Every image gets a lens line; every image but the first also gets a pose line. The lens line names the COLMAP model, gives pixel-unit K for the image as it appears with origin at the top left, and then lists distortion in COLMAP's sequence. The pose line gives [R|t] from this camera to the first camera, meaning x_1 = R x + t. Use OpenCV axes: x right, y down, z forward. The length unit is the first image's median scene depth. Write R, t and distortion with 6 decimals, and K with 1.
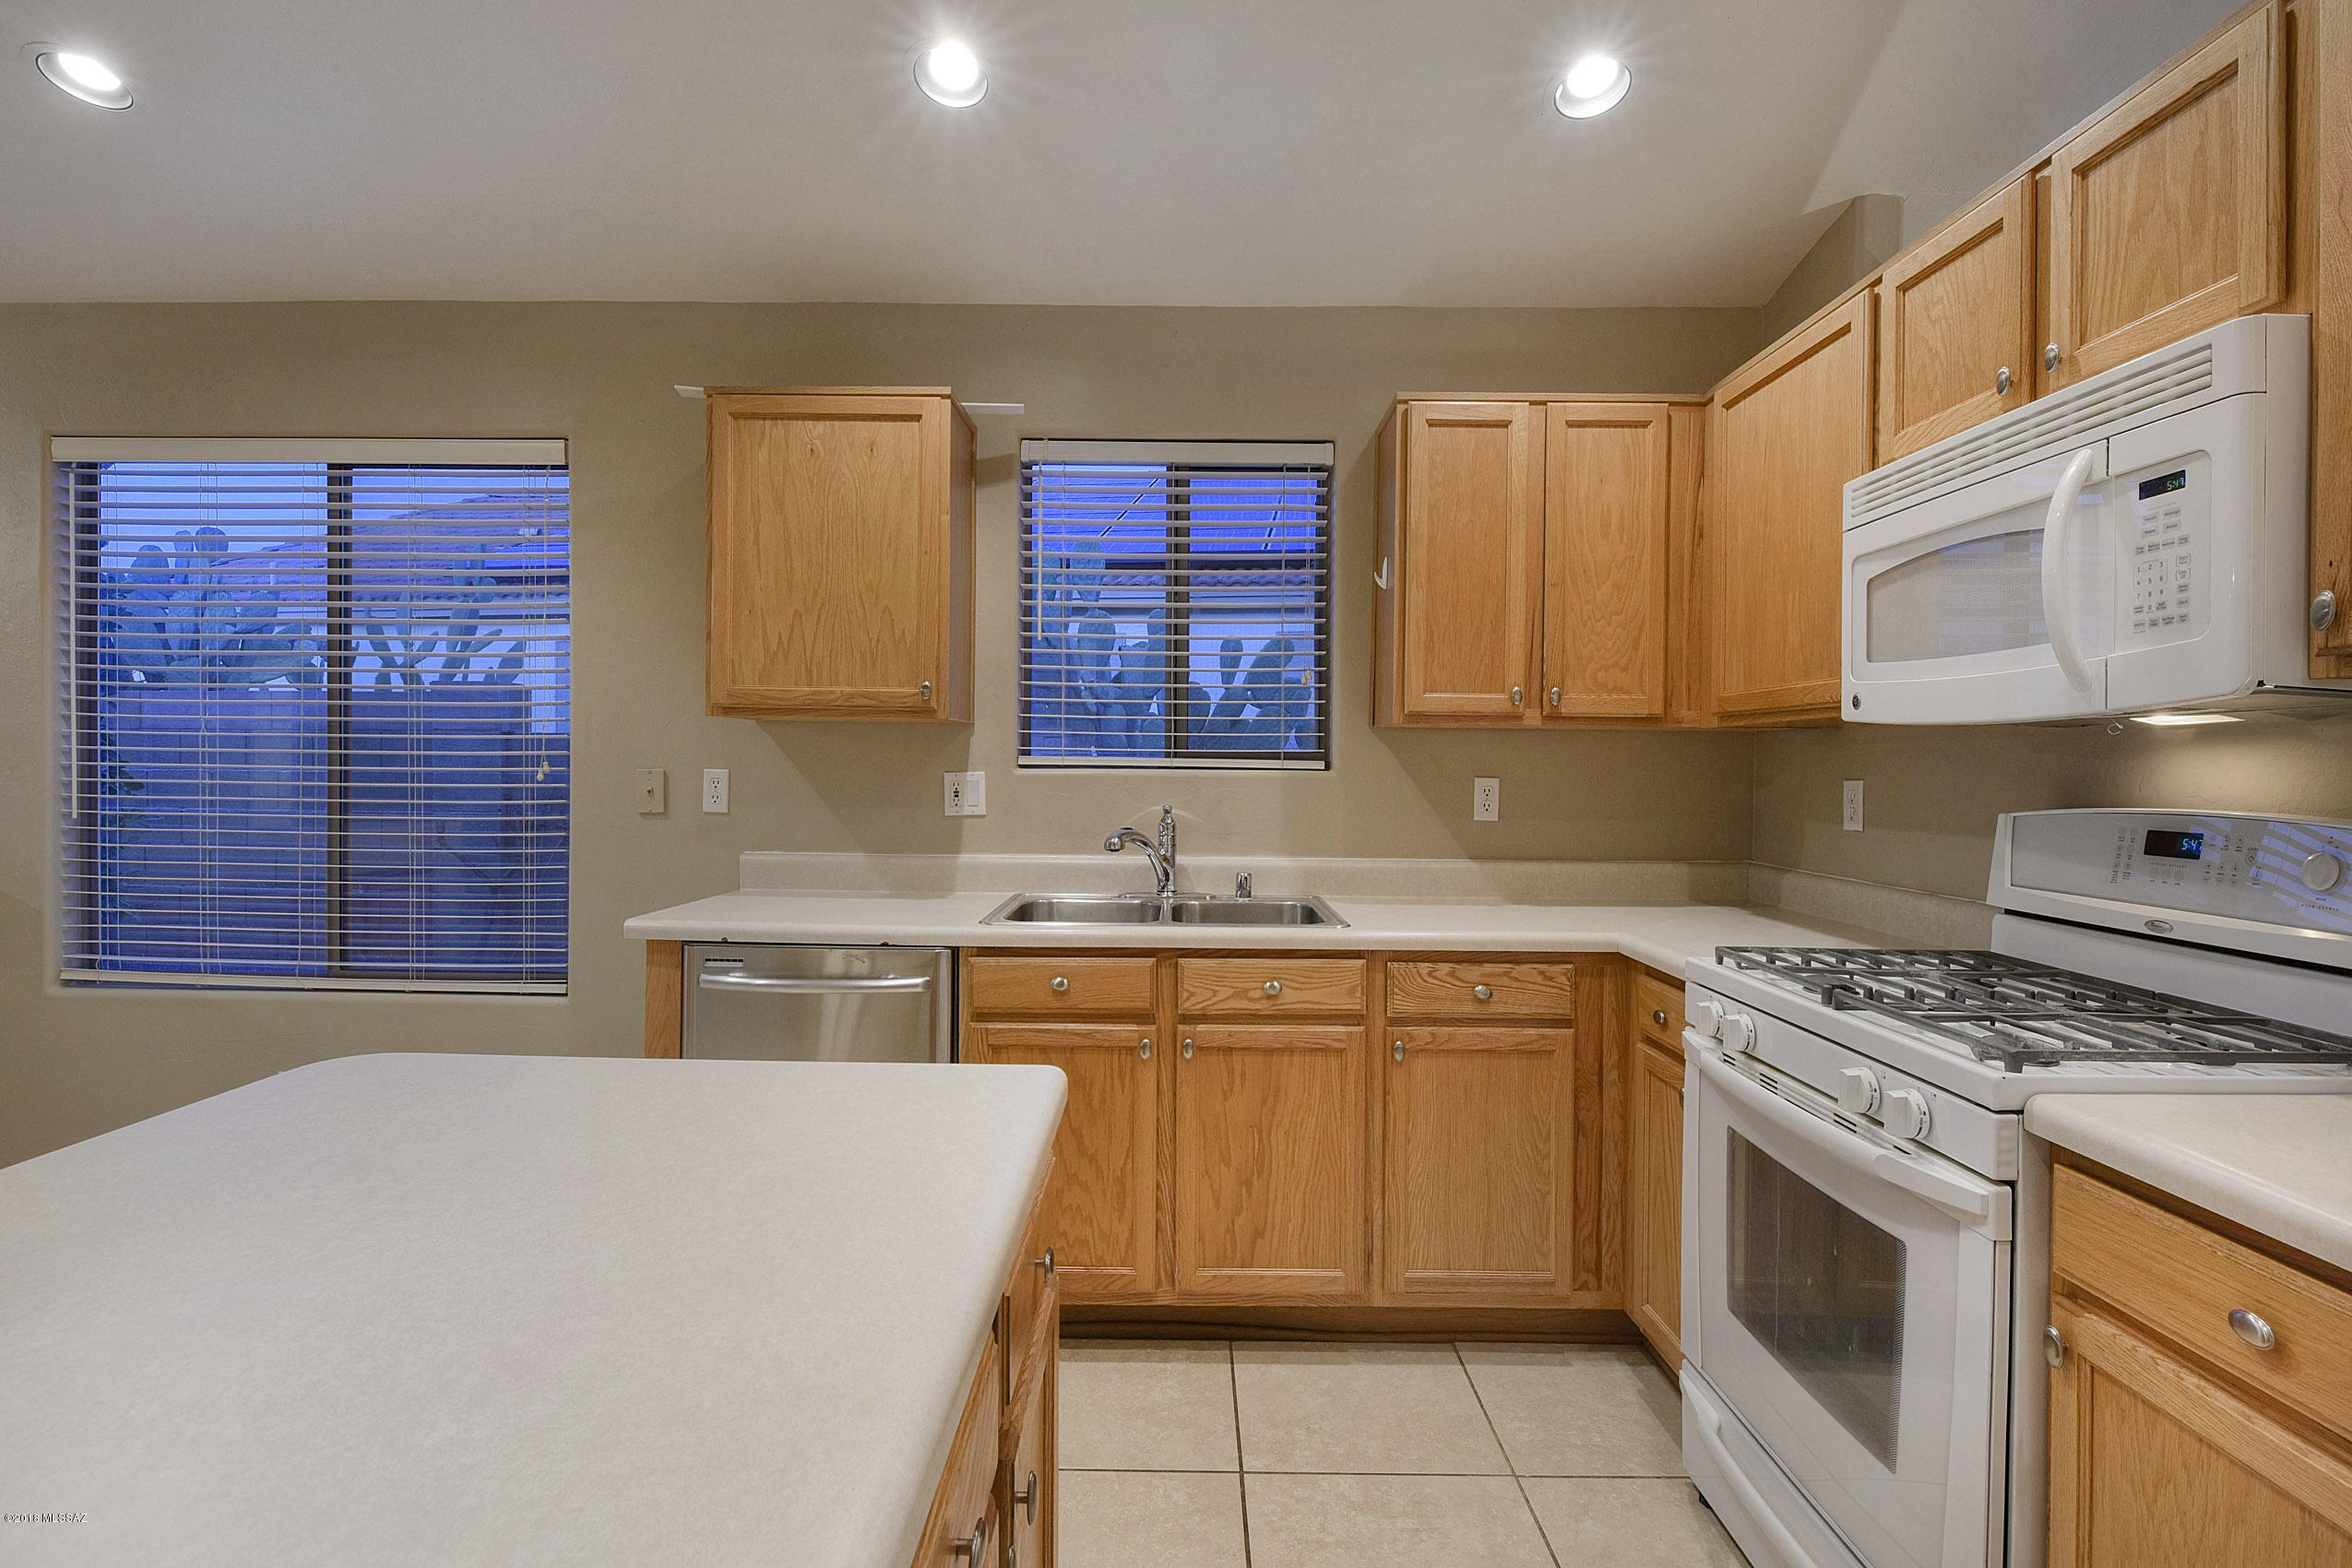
lens RADIAL K [[1085.5, 0, 1158.7], [0, 1085.5, 778.1], [0, 0, 1]] dist [-0.000658, -0.007169]
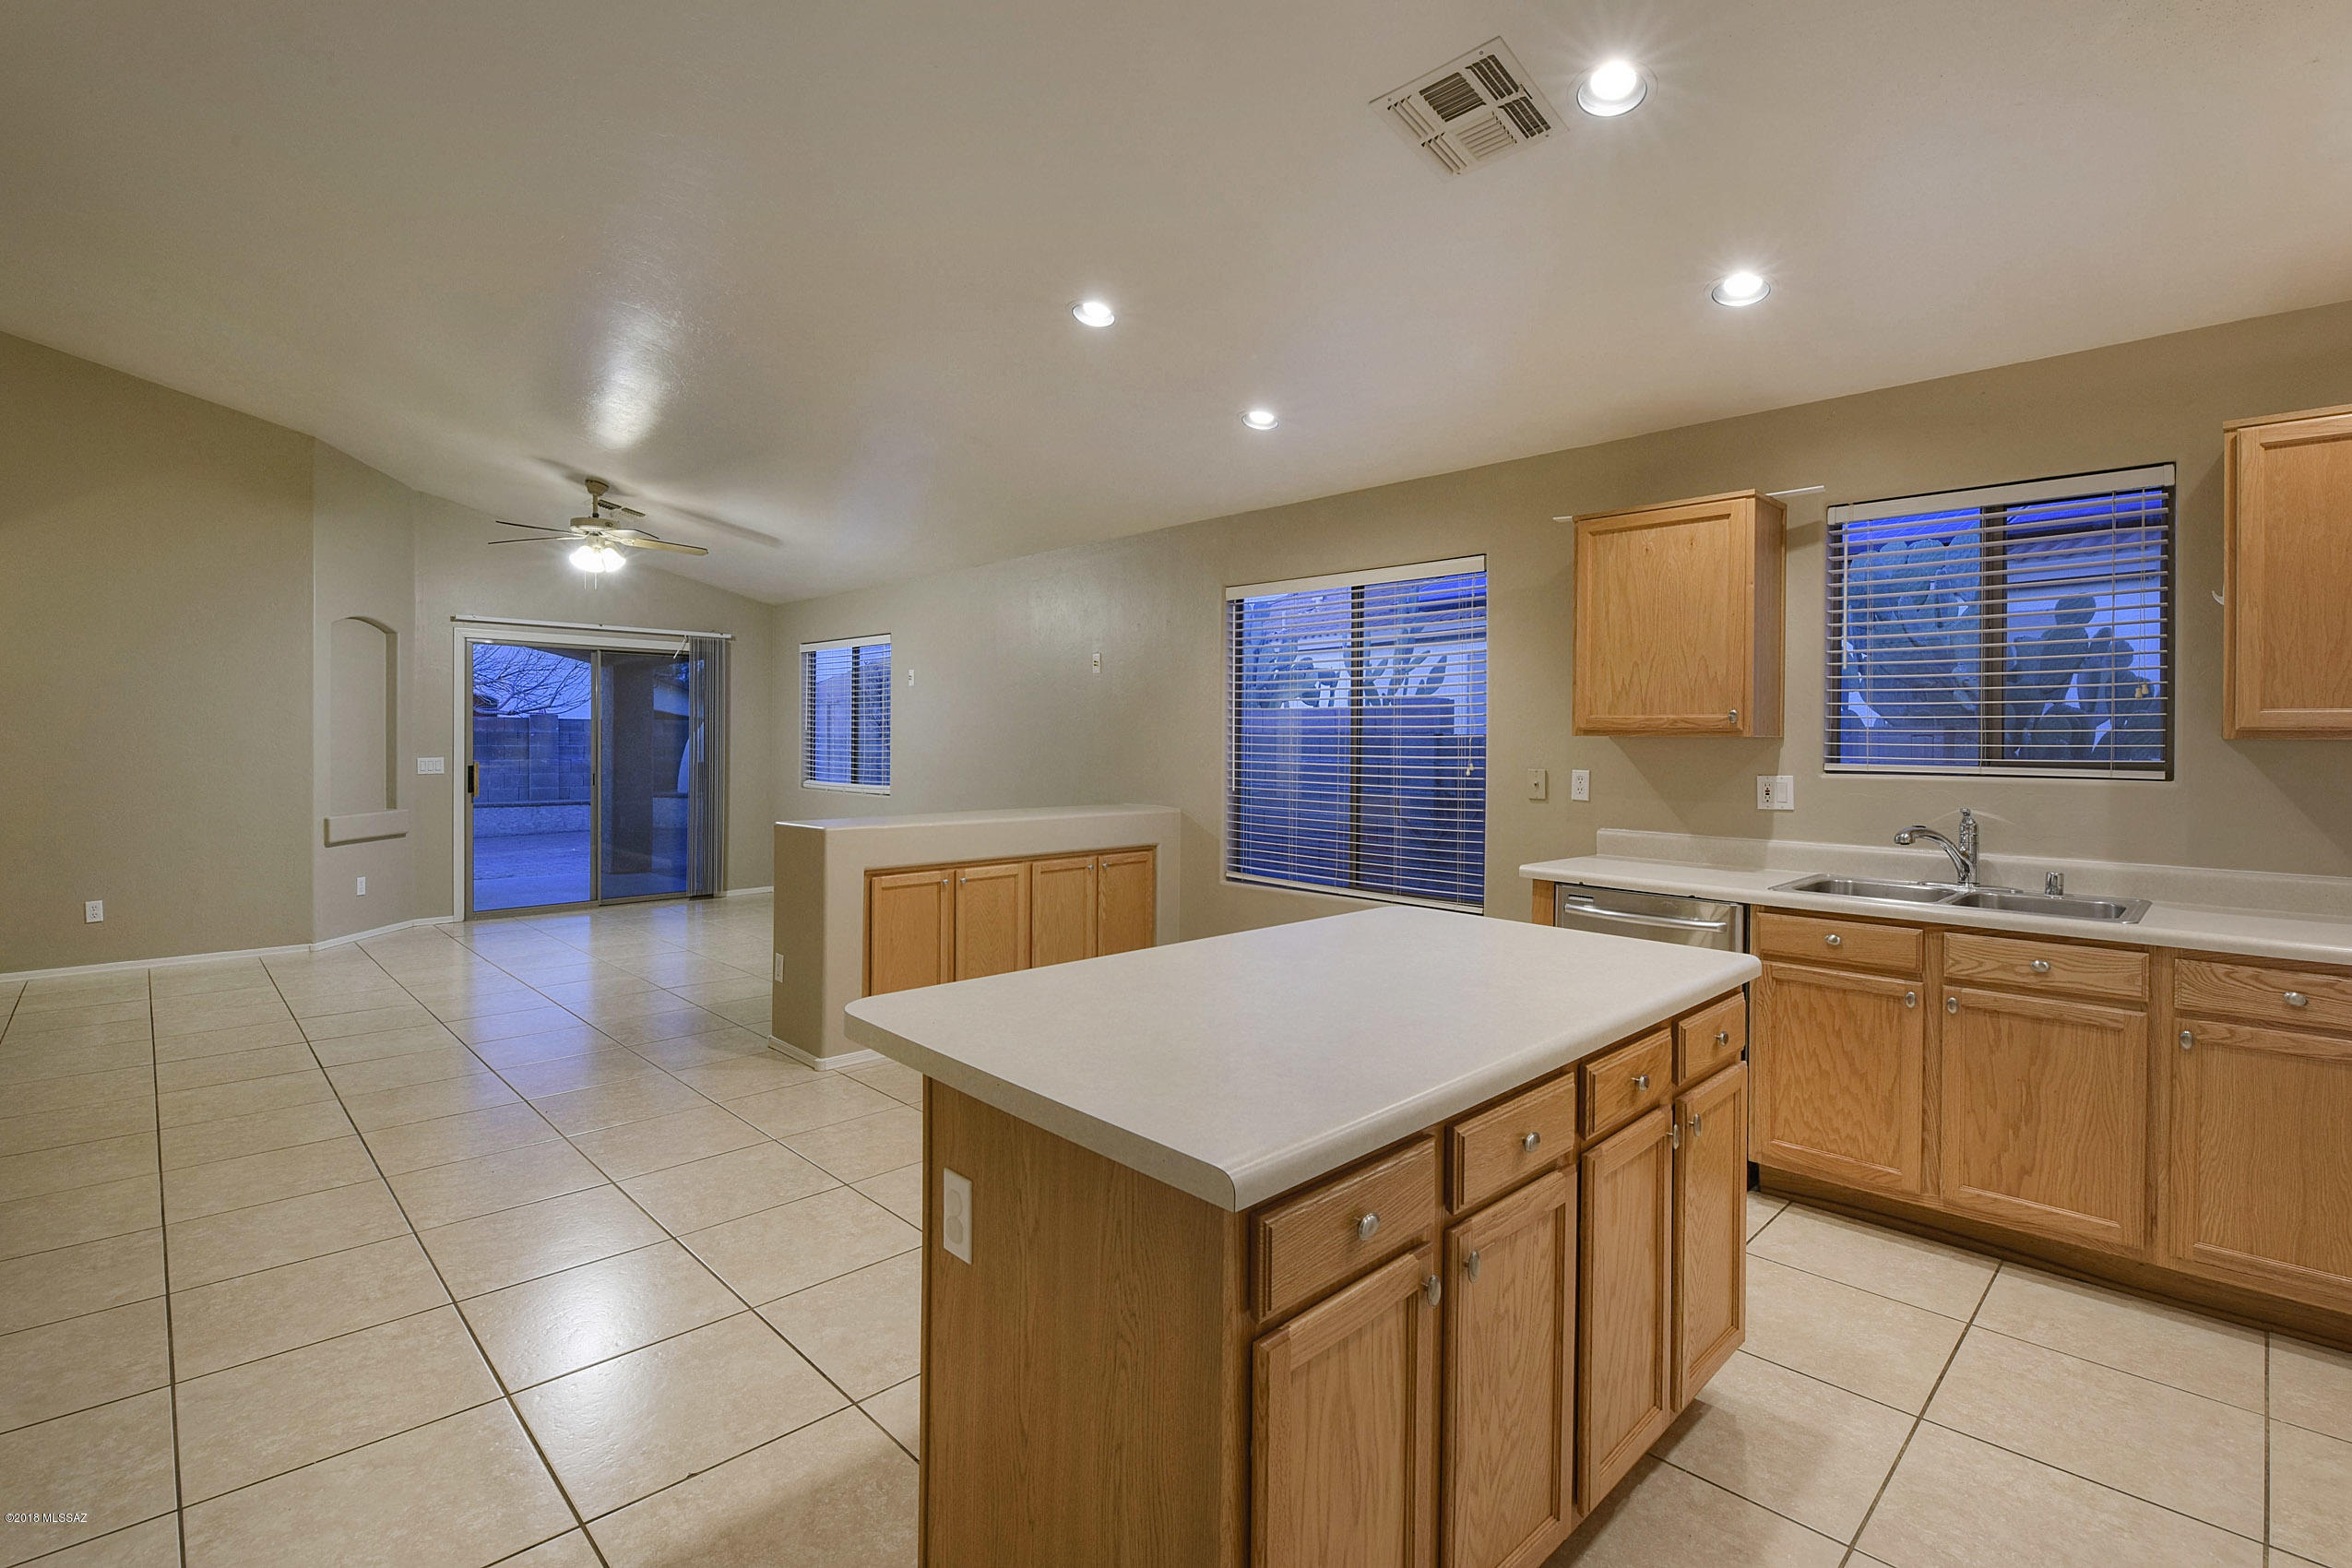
lens RADIAL K [[1085.5, 0, 1119.2], [0, 1085.5, 734.0], [0, 0, 1]] dist [-0.000658, -0.007169]
pose [[0.689826, -0.006075, -0.723950, 0.235257], [-0.011773, 0.999738, -0.019607, -0.022770], [0.723880, 0.022048, 0.689574, -0.486112]]
